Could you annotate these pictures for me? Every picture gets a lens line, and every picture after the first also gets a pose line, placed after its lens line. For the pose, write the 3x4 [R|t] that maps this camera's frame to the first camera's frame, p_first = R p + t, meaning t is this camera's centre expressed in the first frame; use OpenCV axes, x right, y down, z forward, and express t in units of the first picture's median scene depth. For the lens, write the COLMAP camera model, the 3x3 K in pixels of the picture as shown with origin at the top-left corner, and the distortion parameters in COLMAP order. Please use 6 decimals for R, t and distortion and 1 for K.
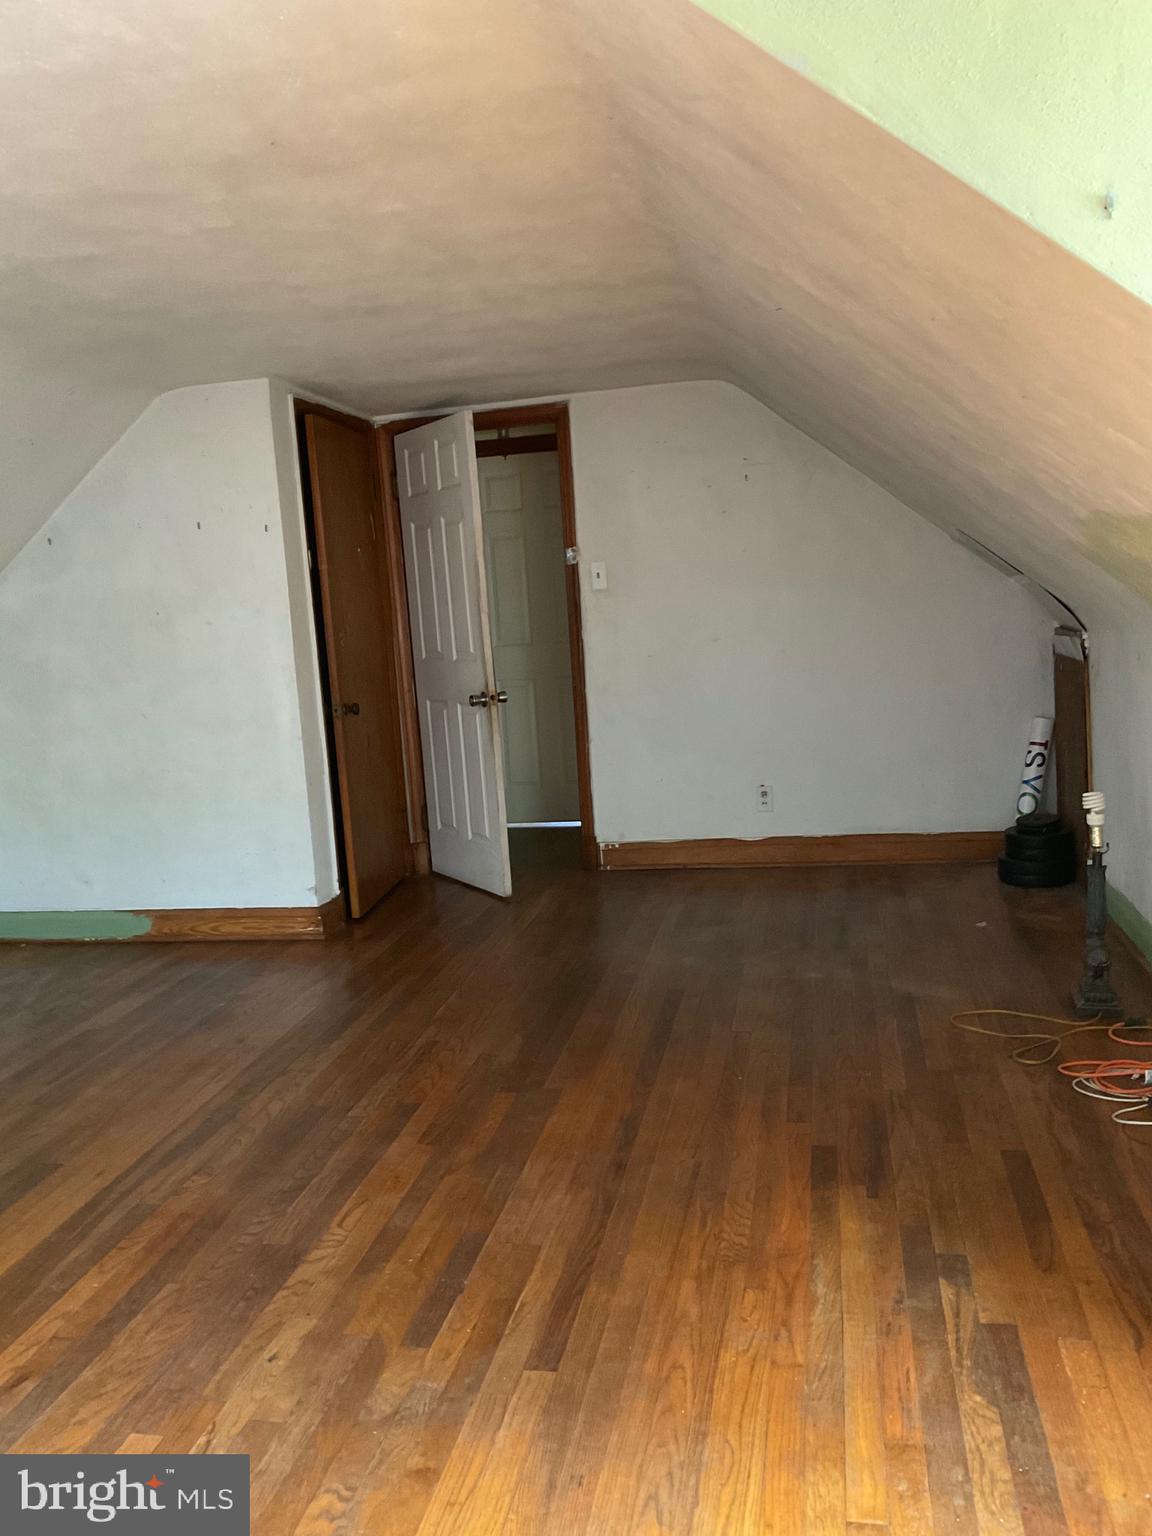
lens RADIAL K [[1280.9, 0, 573.9], [0, 1280.9, 763.4], [0, 0, 1]] dist [0.030887, -0.046234]
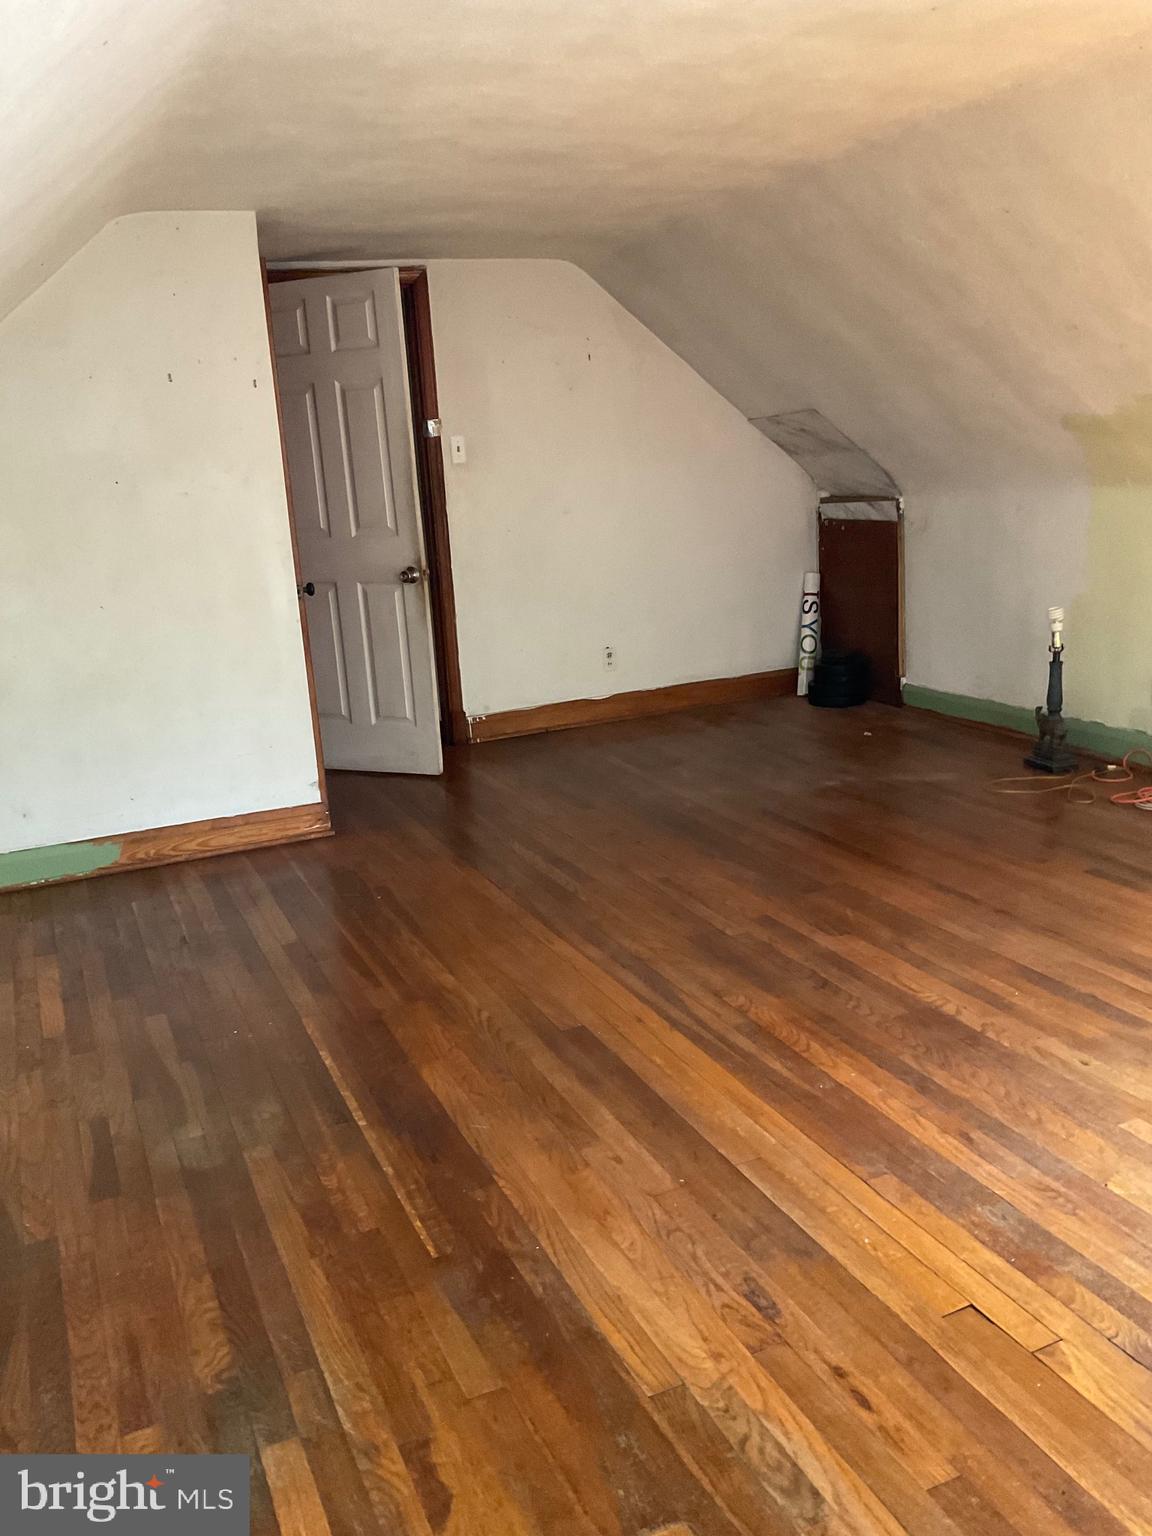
lens RADIAL K [[1280.9, 0, 569.7], [0, 1280.9, 769.5], [0, 0, 1]] dist [0.030887, -0.046234]
pose [[0.827490, -0.125062, 0.547375, -0.773179], [0.087350, 0.991683, 0.094525, 0.022754], [-0.554644, -0.030406, 0.831532, 0.173103]]
